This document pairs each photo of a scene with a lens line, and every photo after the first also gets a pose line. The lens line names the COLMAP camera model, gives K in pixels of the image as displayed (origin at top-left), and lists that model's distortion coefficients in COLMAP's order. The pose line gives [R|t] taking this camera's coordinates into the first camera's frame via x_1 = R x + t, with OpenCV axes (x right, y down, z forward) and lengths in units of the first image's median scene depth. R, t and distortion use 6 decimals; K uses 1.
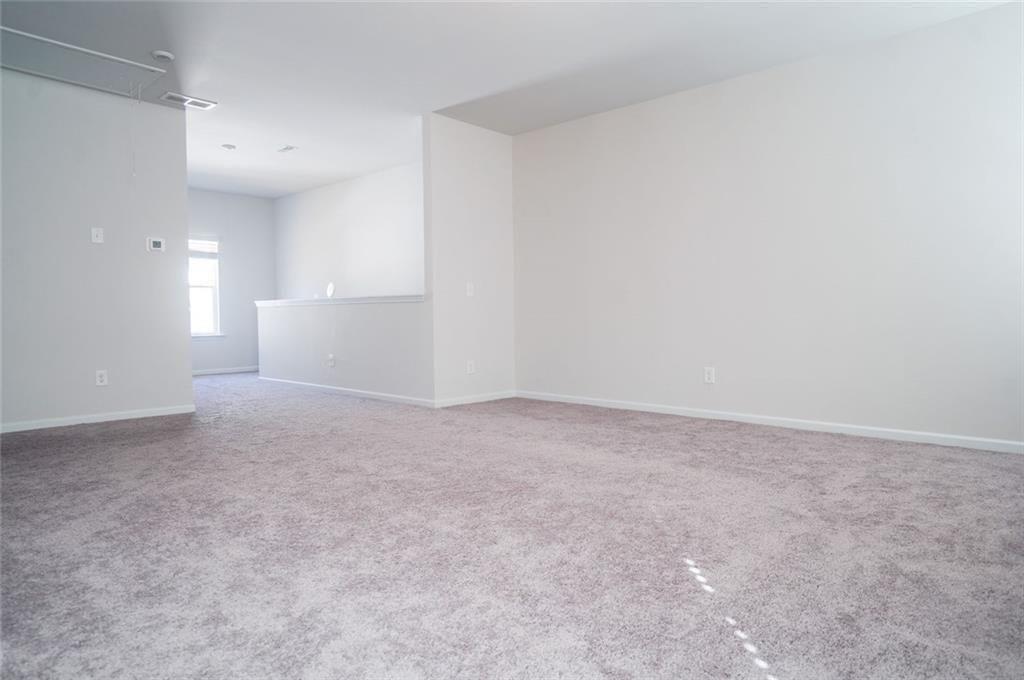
lens RADIAL K [[642.9, 0, 510.6], [0, 642.9, 336.3], [0, 0, 1]] dist [-0.003773, -0.000412]
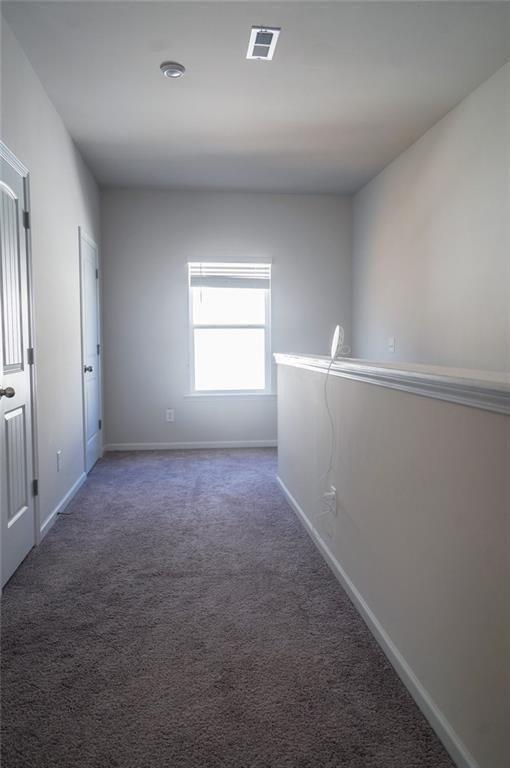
lens RADIAL K [[566.8, 0, 255.0], [0, 566.8, 384.0], [0, 0, 1]] dist [0.004114, 0.005451]
pose [[0.753403, 0.054133, -0.655327, -0.066434], [-0.024537, 0.998226, 0.054249, -0.062867], [0.657101, -0.024791, 0.753395, 0.673527]]
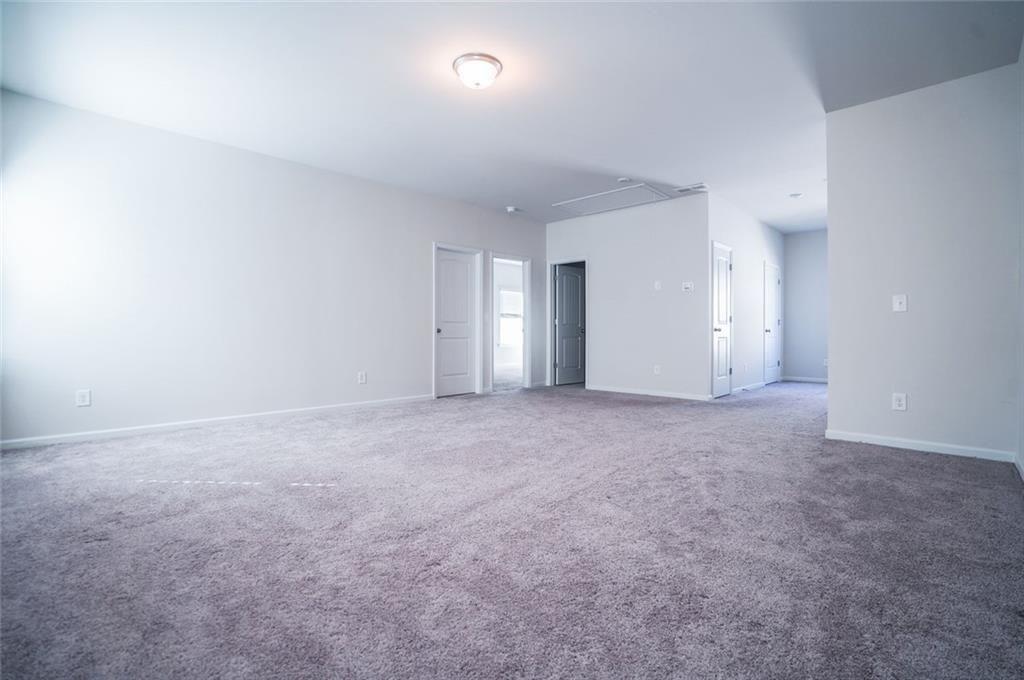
lens RADIAL K [[476.3, 0, 512.0], [0, 476.3, 340.0], [0, 0, 1]] dist [-0.052275, 0.016641]
pose [[-0.039479, 0.021408, -0.998991, 0.468056], [-0.035375, 0.999114, 0.022809, -0.021103], [0.998594, 0.036239, -0.038687, 0.494357]]
